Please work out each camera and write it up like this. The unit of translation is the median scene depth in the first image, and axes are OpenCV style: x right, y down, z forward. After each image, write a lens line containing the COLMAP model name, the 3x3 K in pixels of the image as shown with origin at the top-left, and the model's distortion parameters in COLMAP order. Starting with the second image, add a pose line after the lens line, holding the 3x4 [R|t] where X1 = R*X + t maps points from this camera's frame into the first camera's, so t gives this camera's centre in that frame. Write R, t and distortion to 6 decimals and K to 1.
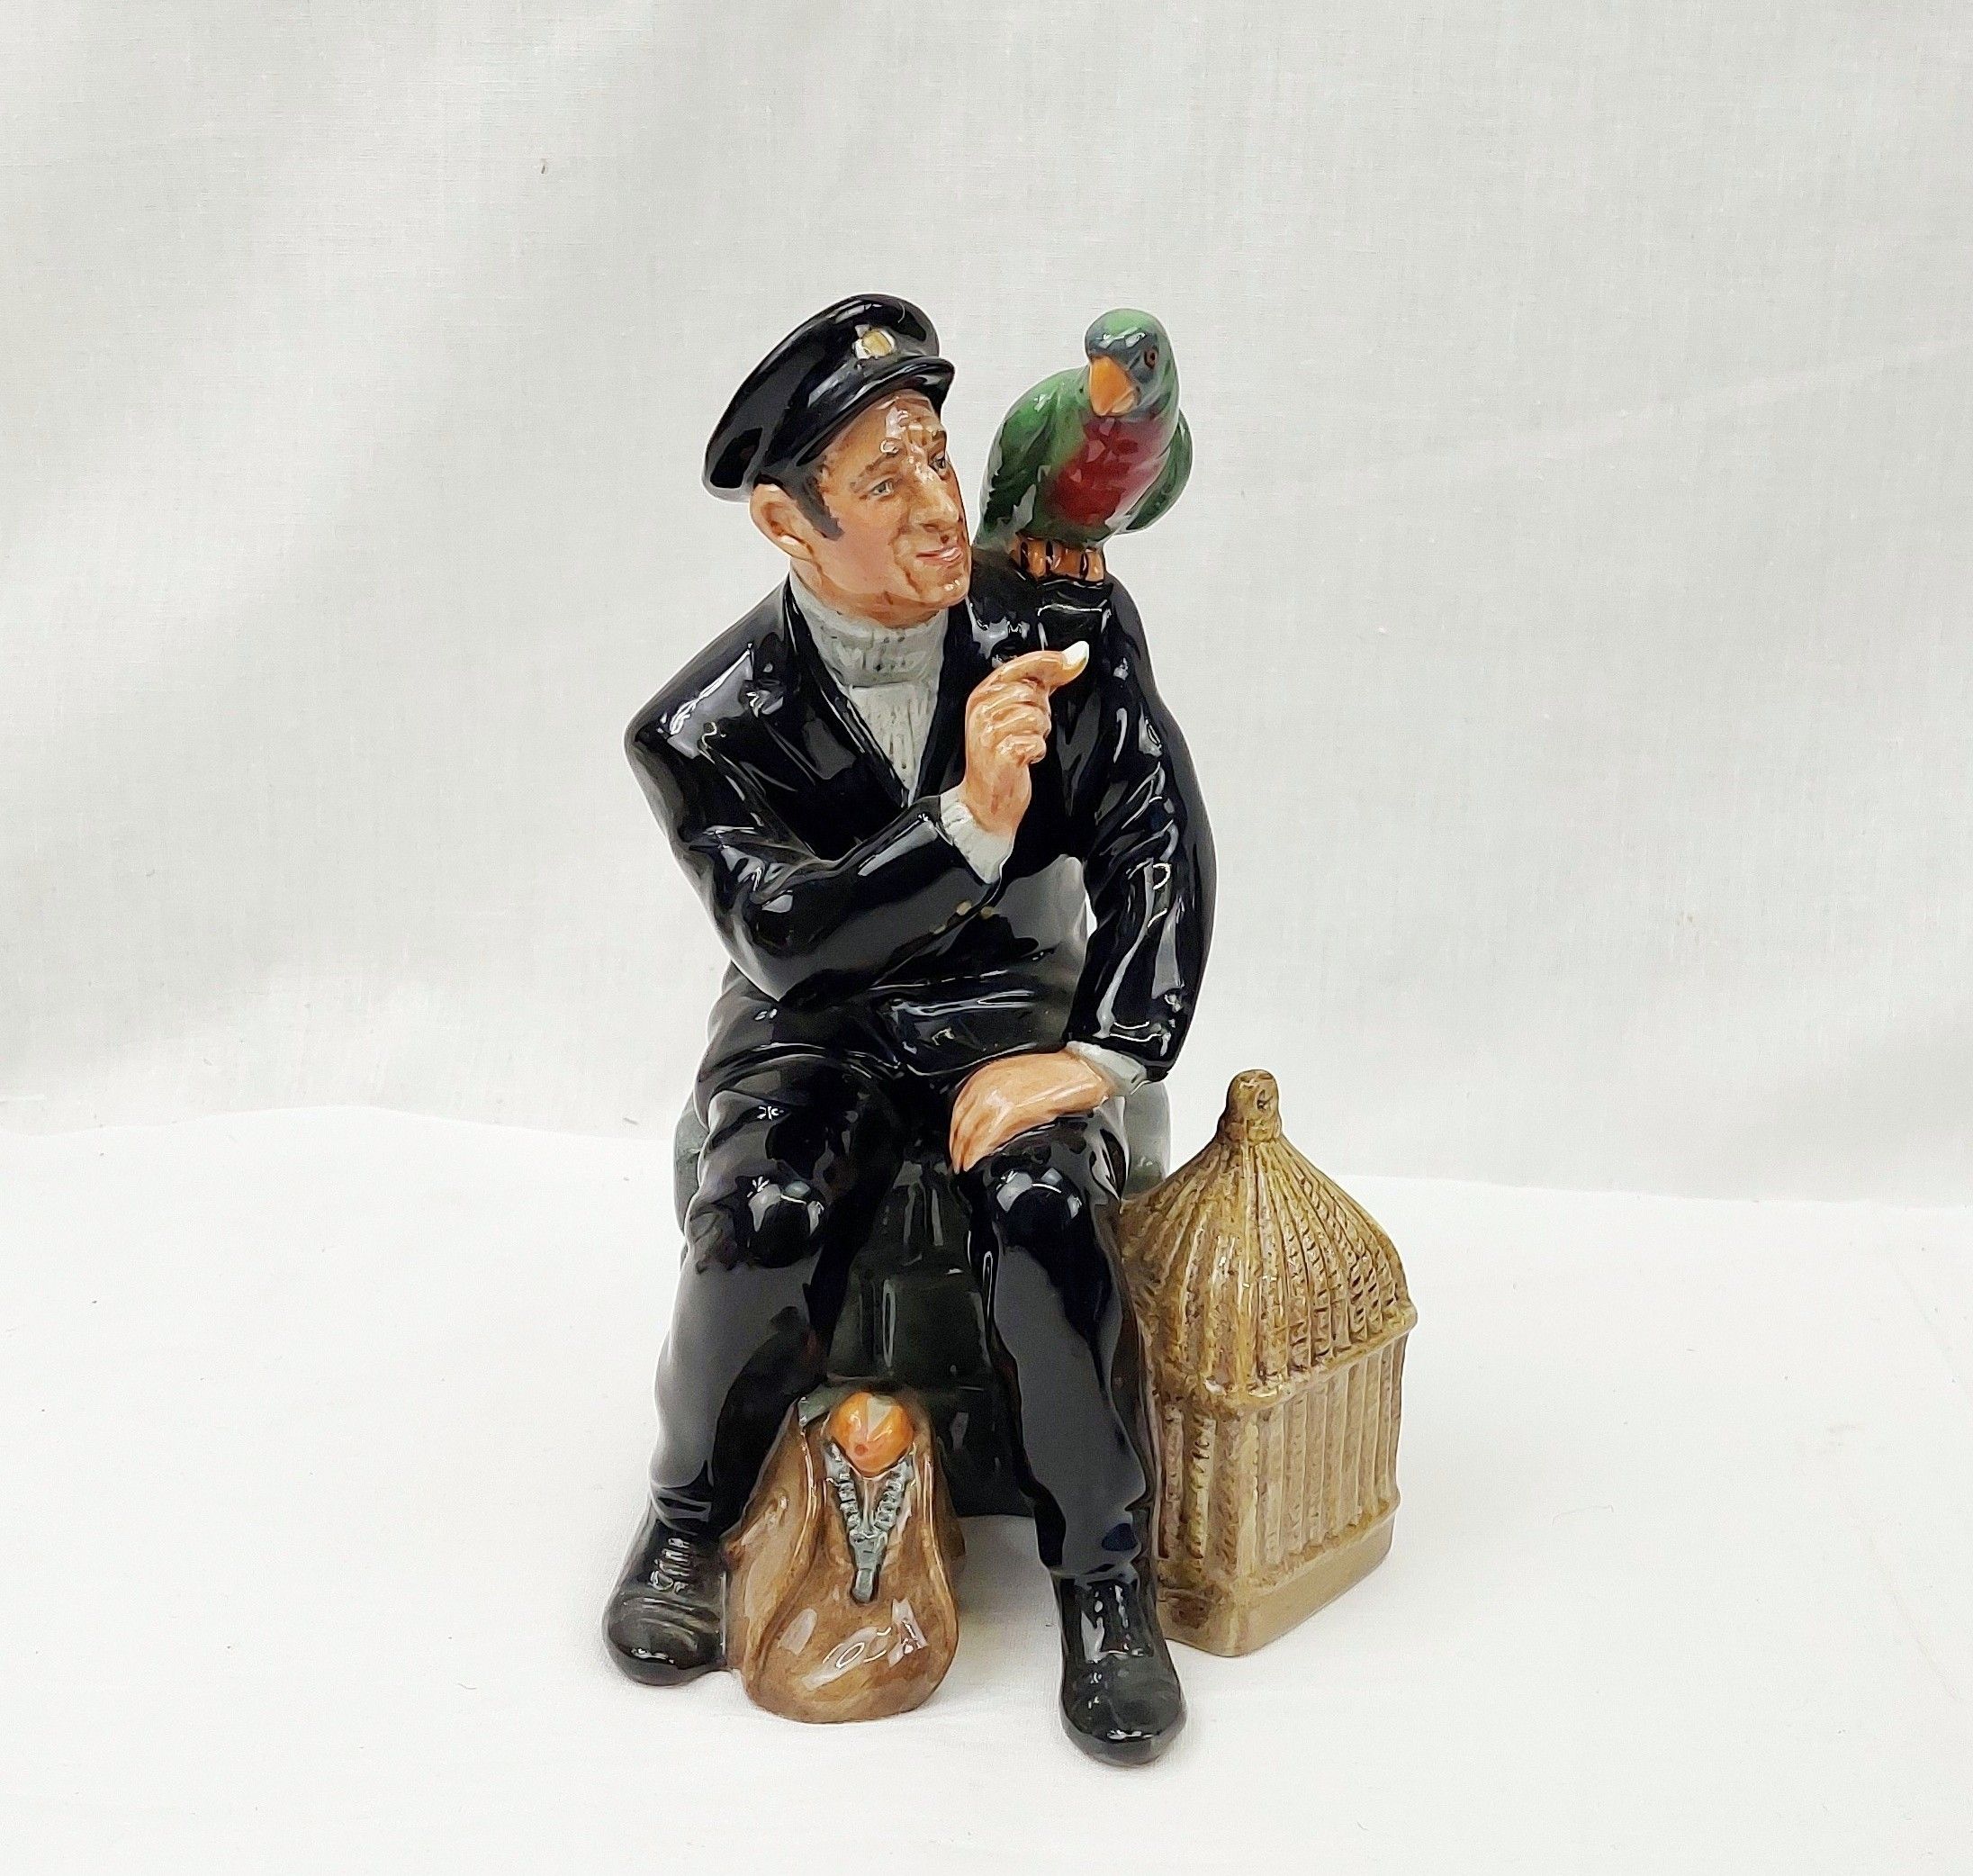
lens RADIAL K [[2410.6, 0, 988.1], [0, 2410.6, 946.0], [0, 0, 1]] dist [-0.027097, 0.000000]
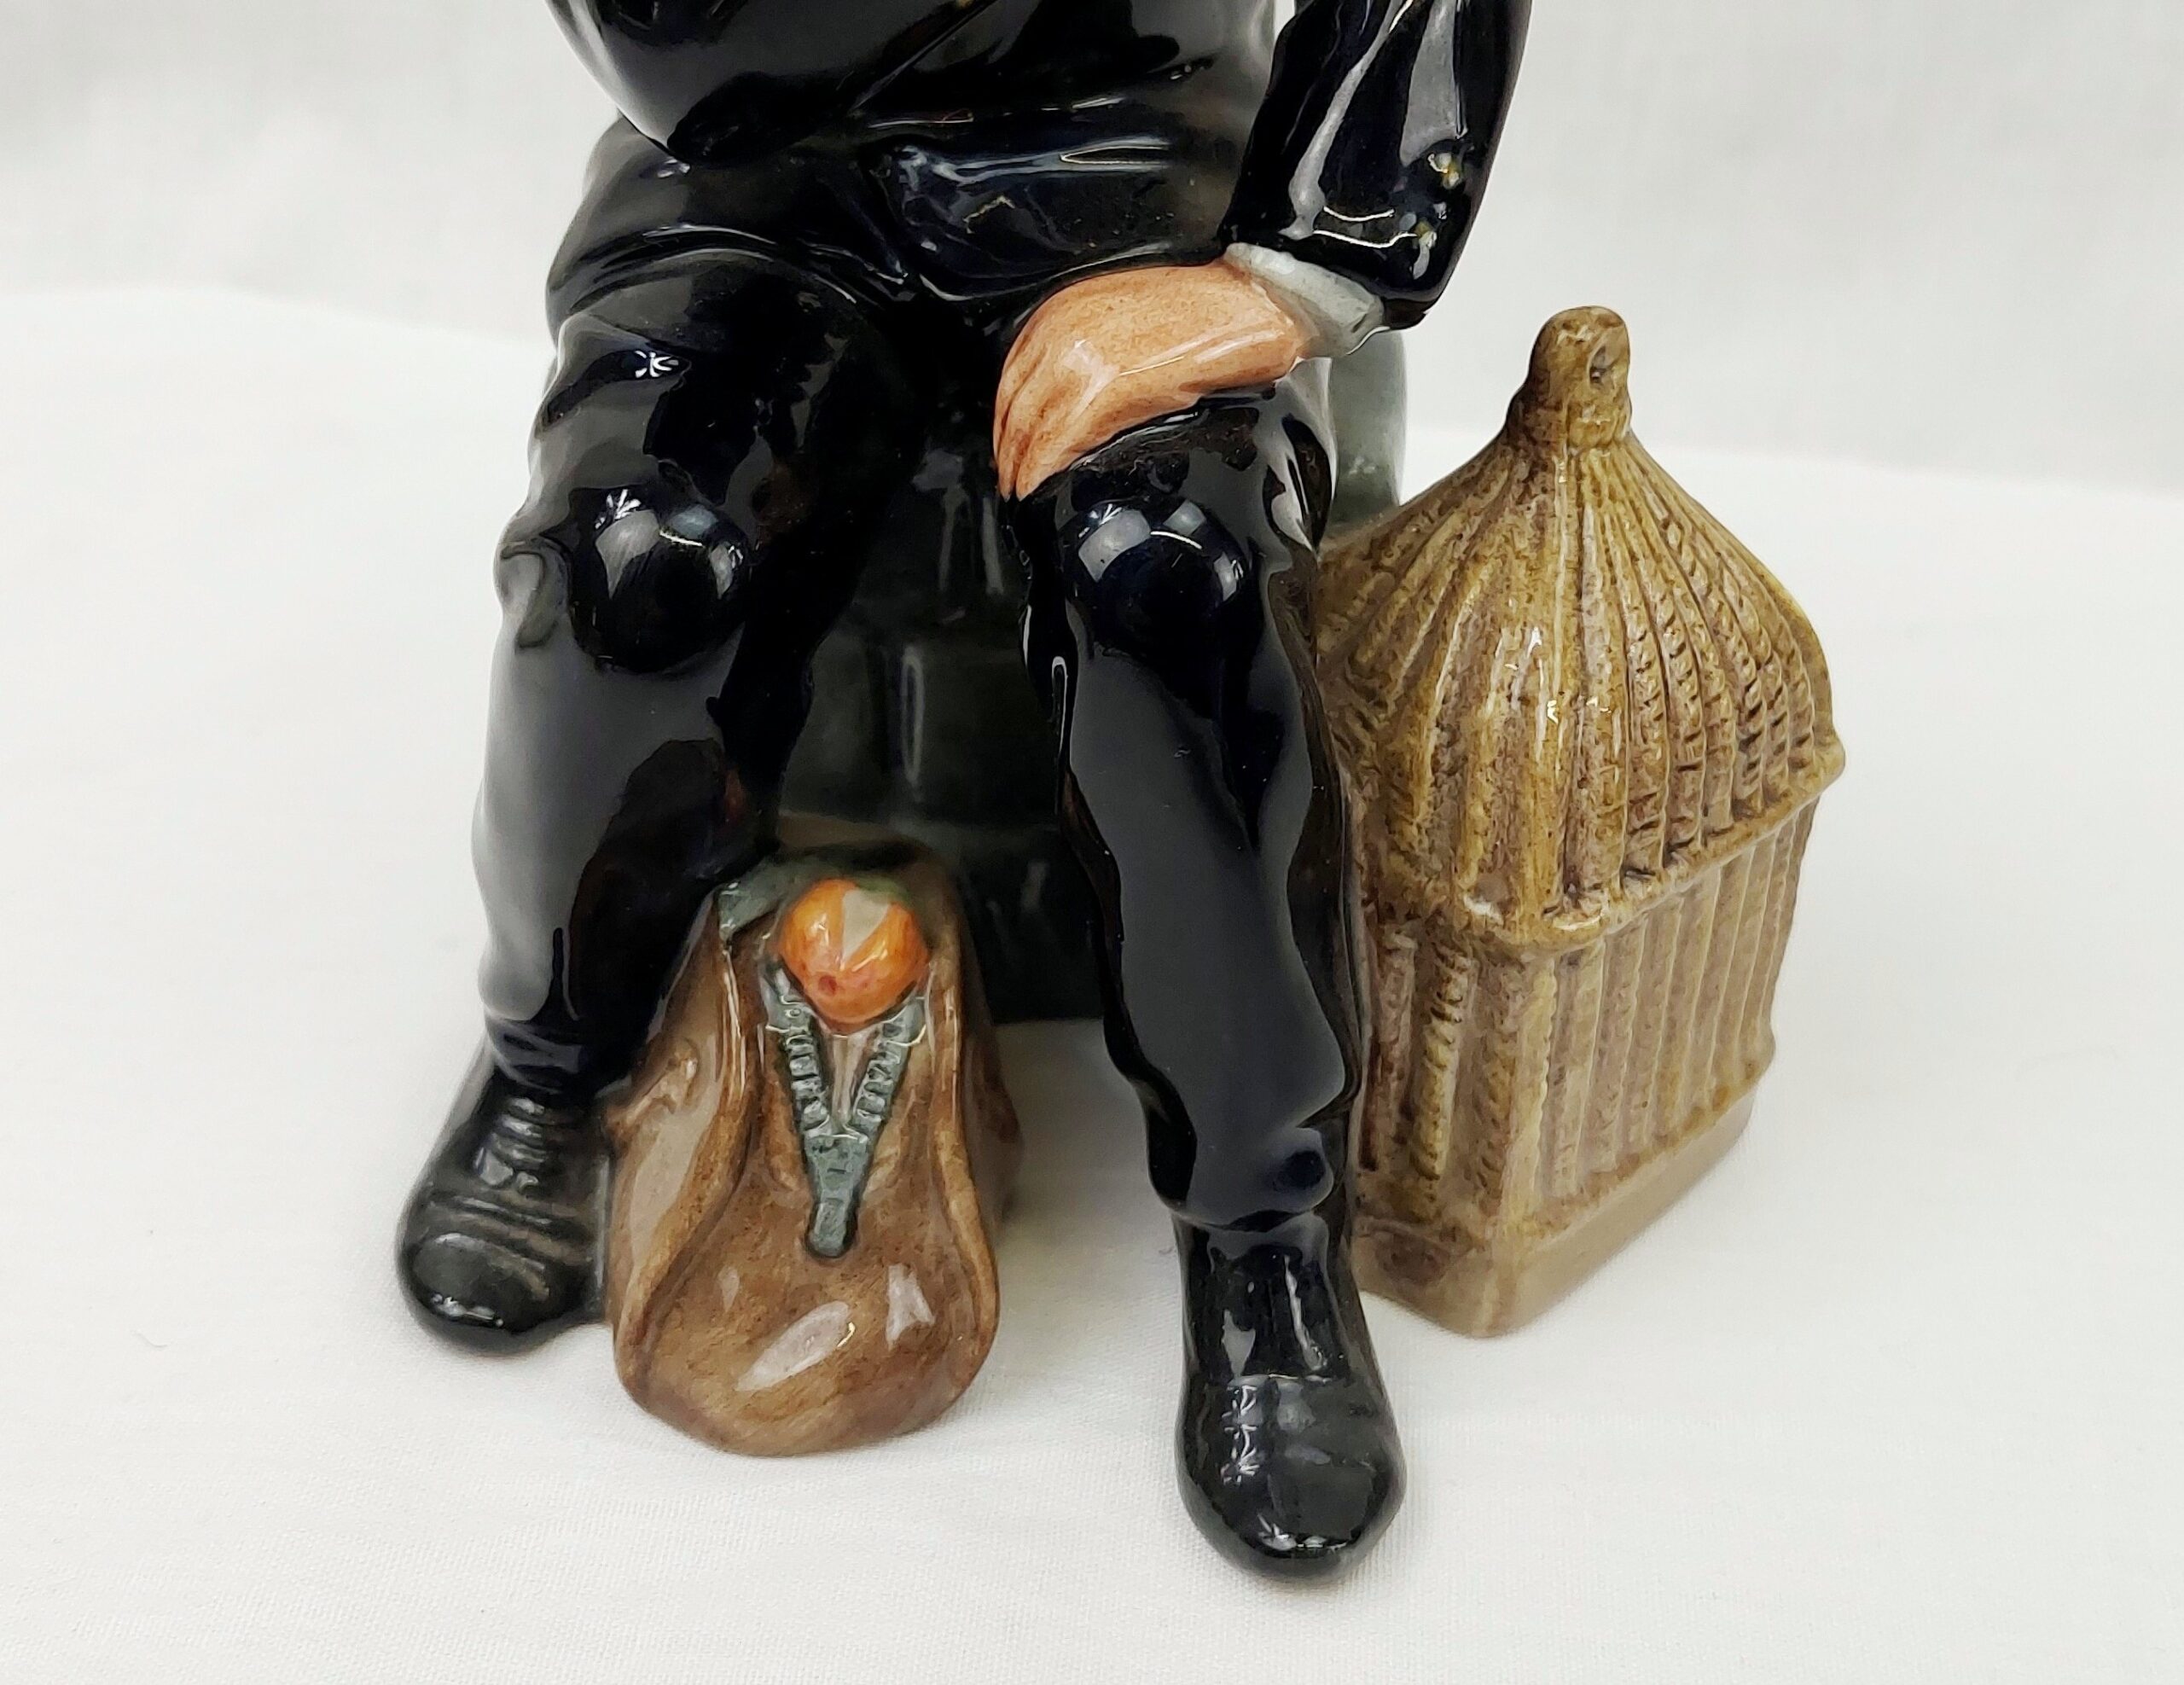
lens RADIAL K [[3412.0, 0, 1154.0], [0, 3412.0, 826.3], [0, 0, 1]] dist [0.335984, 0.000000]
pose [[0.999556, 0.026614, 0.013424, 0.009908], [-0.028841, 0.977275, 0.210006, 0.007090], [-0.007530, -0.210300, 0.977608, 0.243415]]
